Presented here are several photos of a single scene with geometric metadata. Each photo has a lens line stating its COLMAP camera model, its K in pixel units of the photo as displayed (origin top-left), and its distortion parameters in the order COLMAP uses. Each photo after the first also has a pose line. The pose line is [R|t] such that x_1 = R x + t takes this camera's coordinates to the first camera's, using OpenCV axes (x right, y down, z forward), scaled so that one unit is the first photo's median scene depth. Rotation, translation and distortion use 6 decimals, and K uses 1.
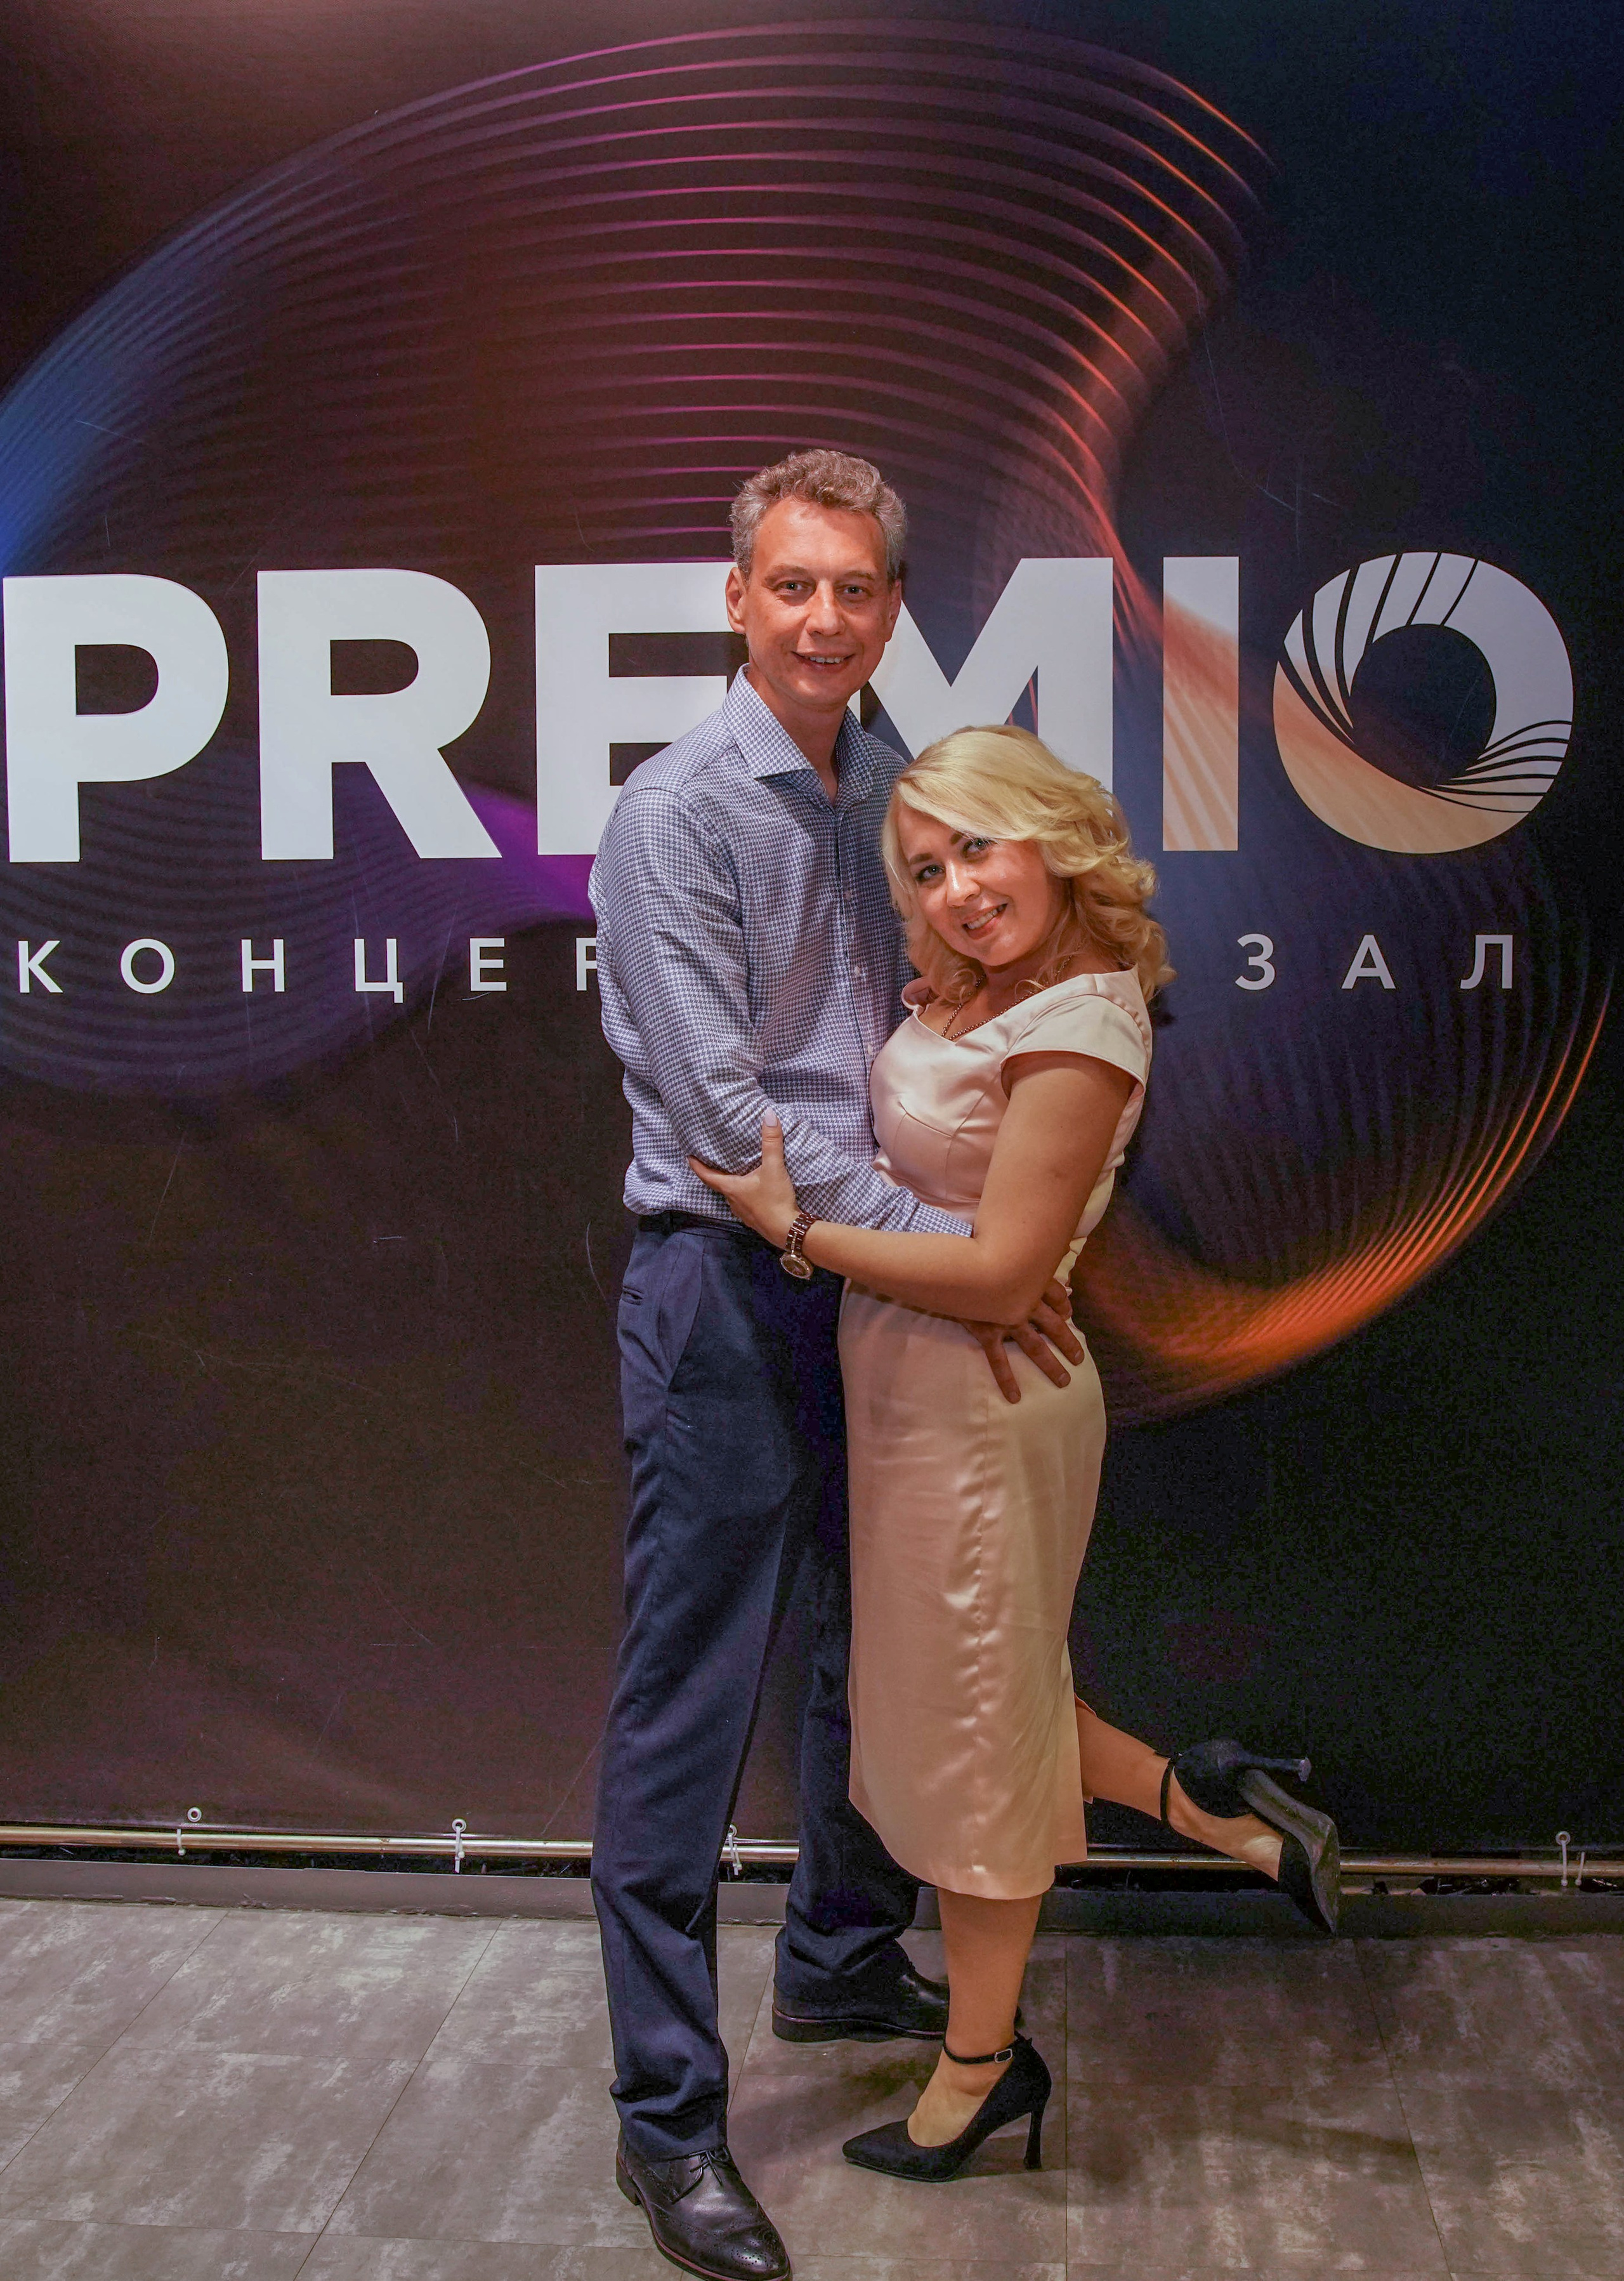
lens RADIAL K [[2371.9, 0, 924.6], [0, 2371.9, 1144.8], [0, 0, 1]] dist [-0.116206, 0.093969]
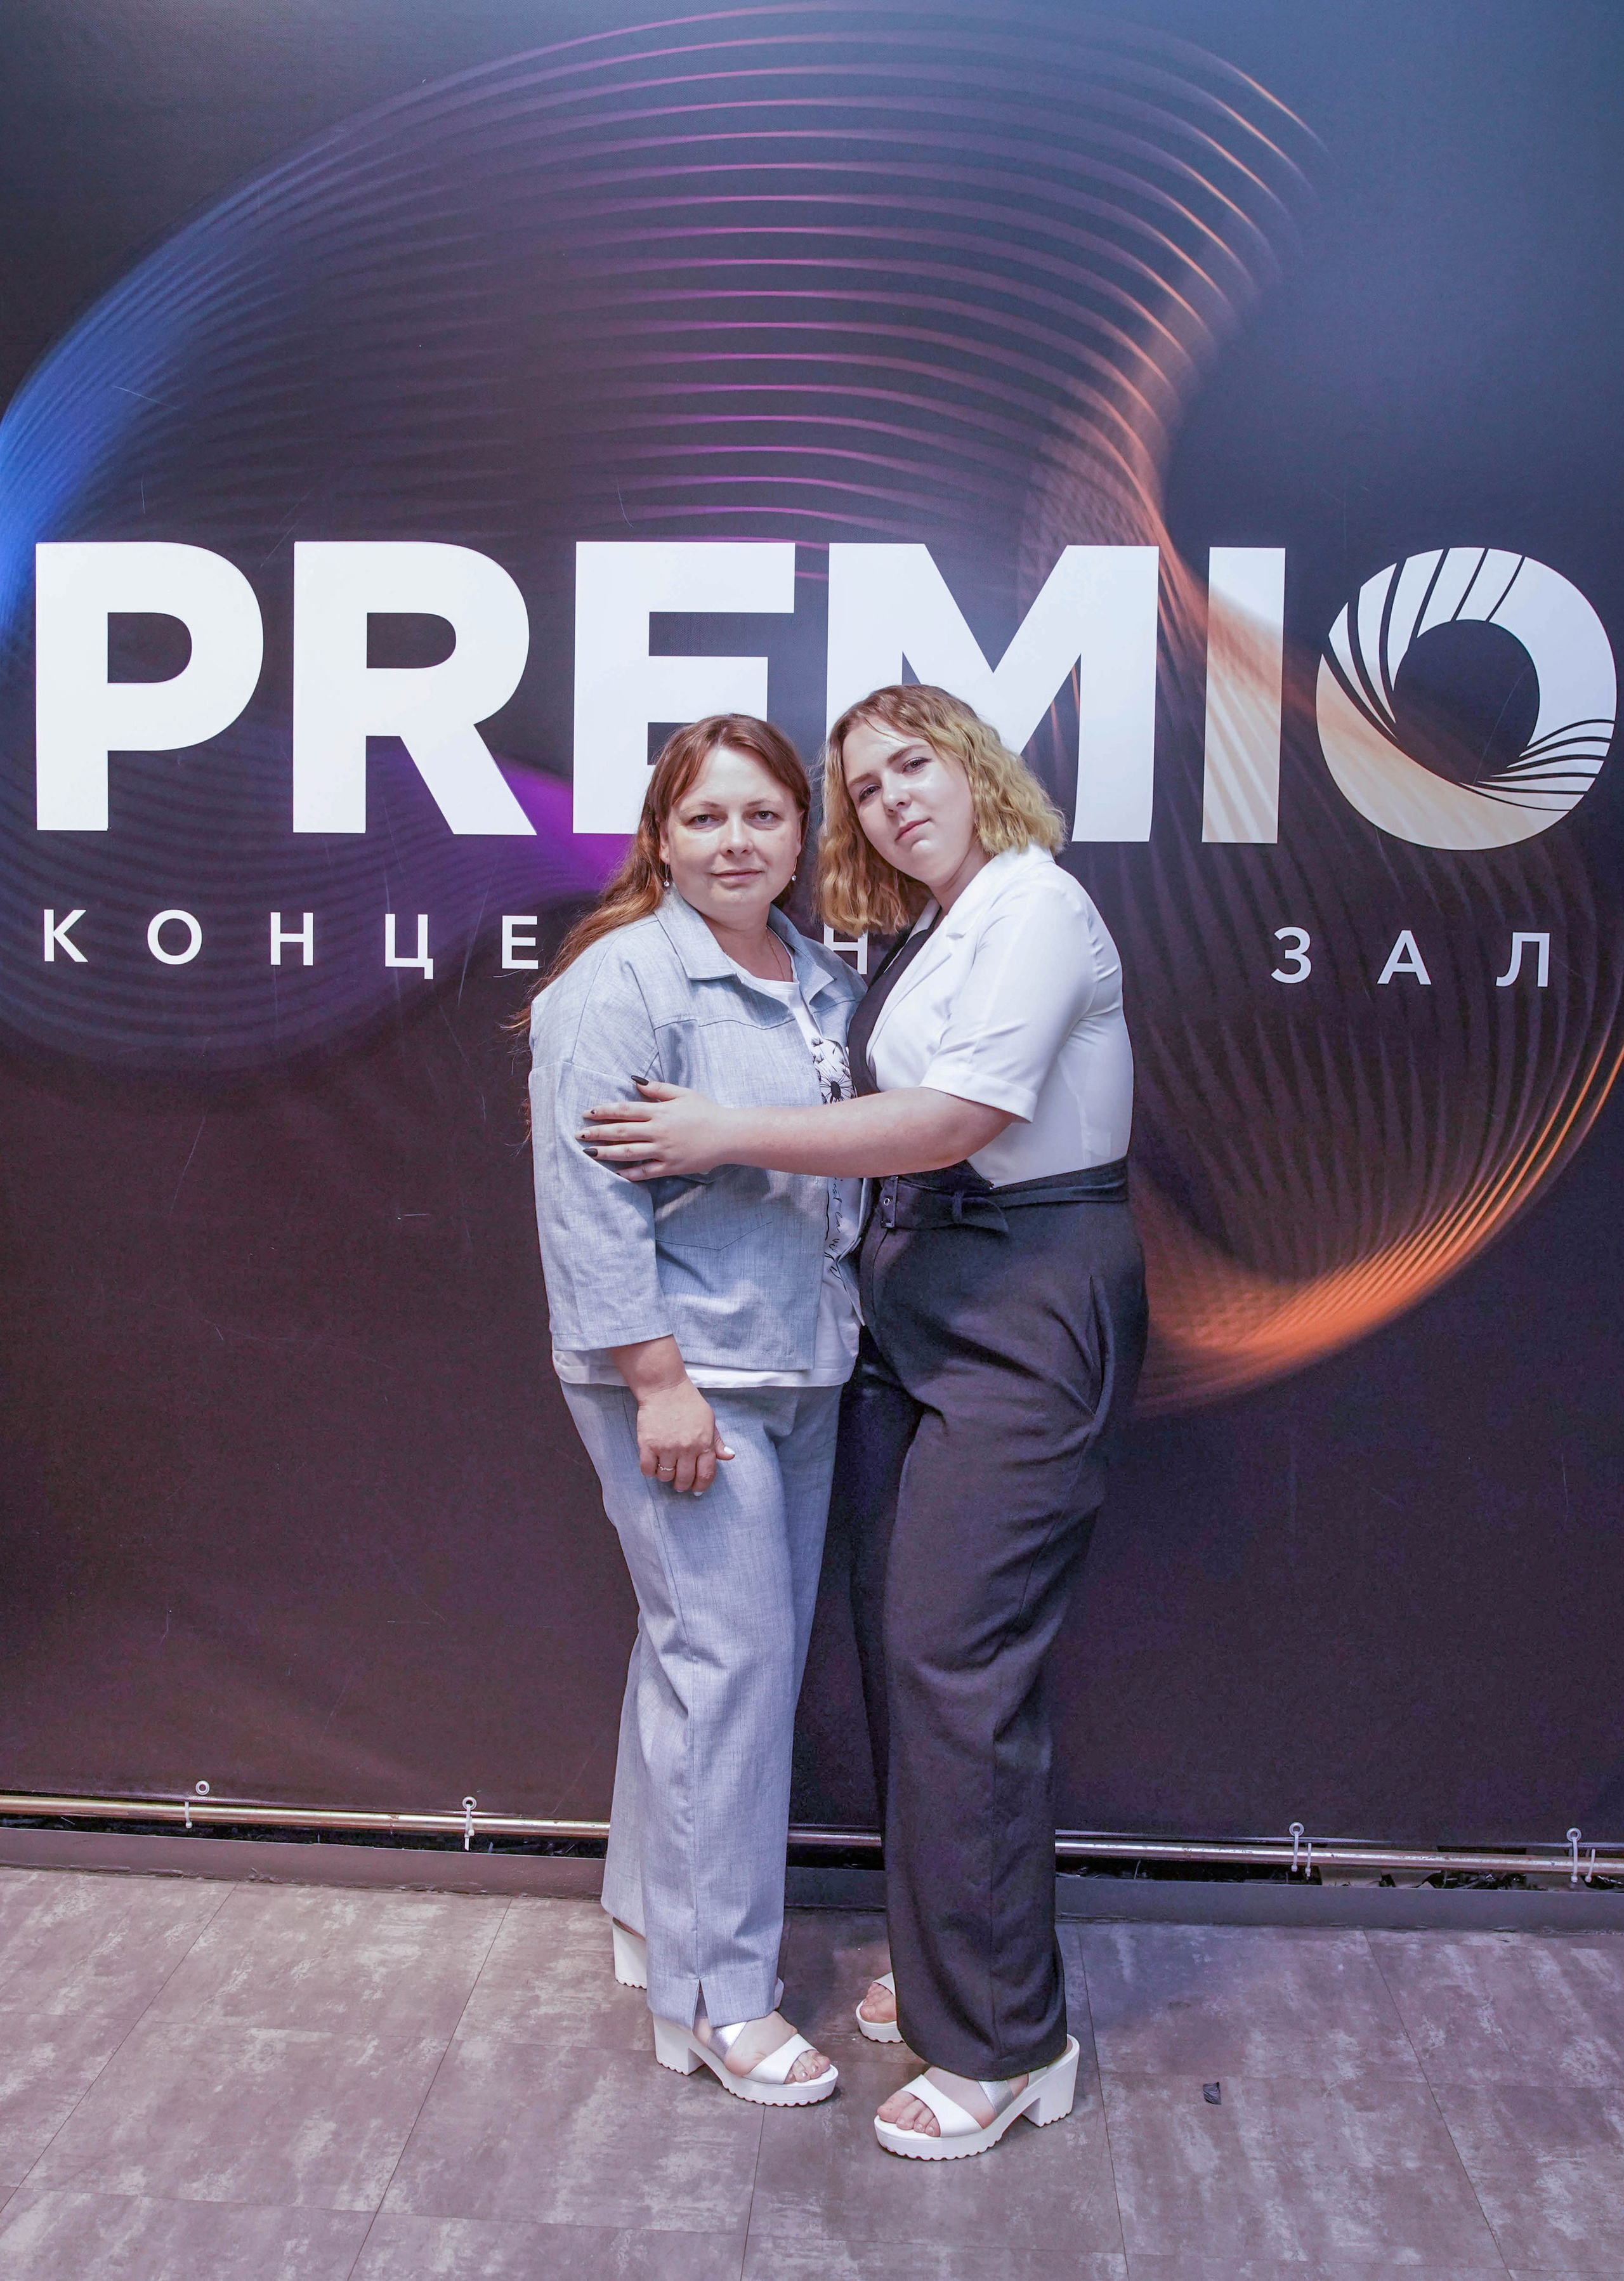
lens RADIAL K [[2377.0, 0, 769.1], [0, 2377.0, 1142.0], [0, 0, 1]] dist [-0.112006, 0.085875]
pose [[0.999801, 0.018790, -0.006654, -0.073682], [-0.018714, 0.999761, 0.011298, -0.005541], [0.006864, -0.011172, 0.999914, -0.000787]]
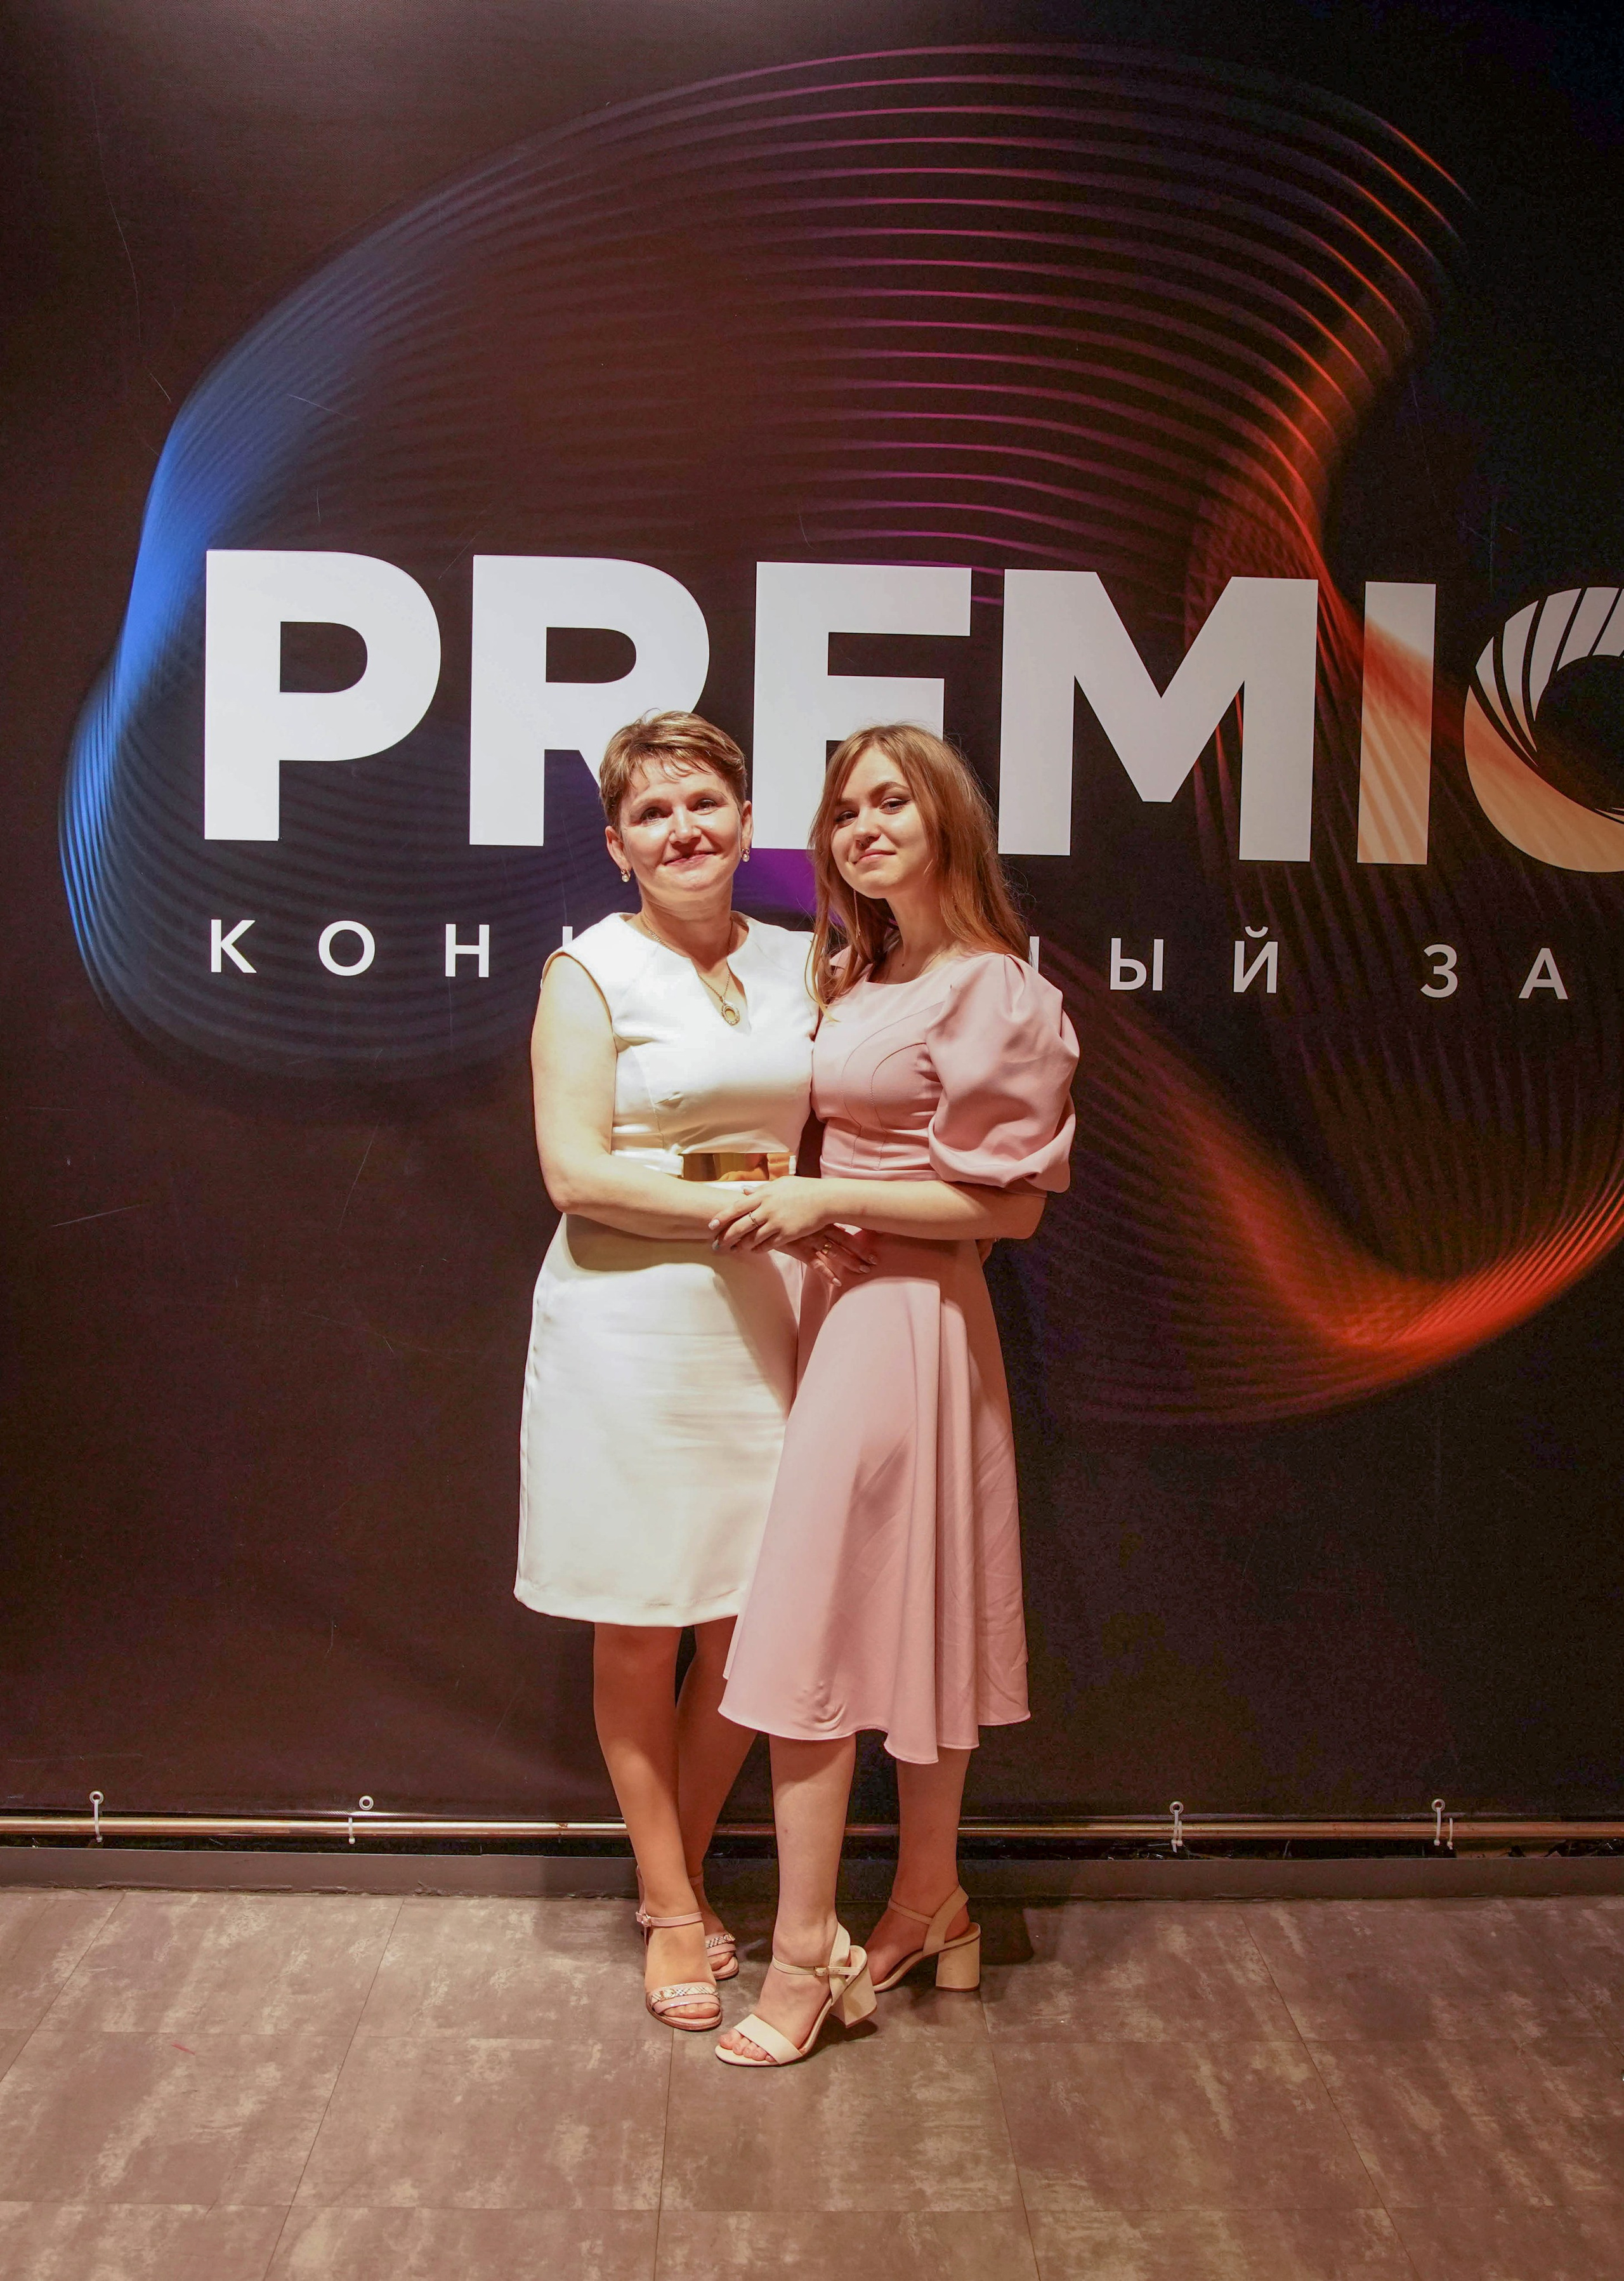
lens RADIAL K [[2370.0, 0, 850.0], [0, 2370.0, 1140.5], [0, 0, 1]] dist [-0.111525, 0.083862]
pose [[0.994917, 0.014899, 0.099591, -0.225954], [-0.015198, 0.999882, 0.002246, -0.000411], [-0.099546, -0.003749, 0.995026, -0.014082]]
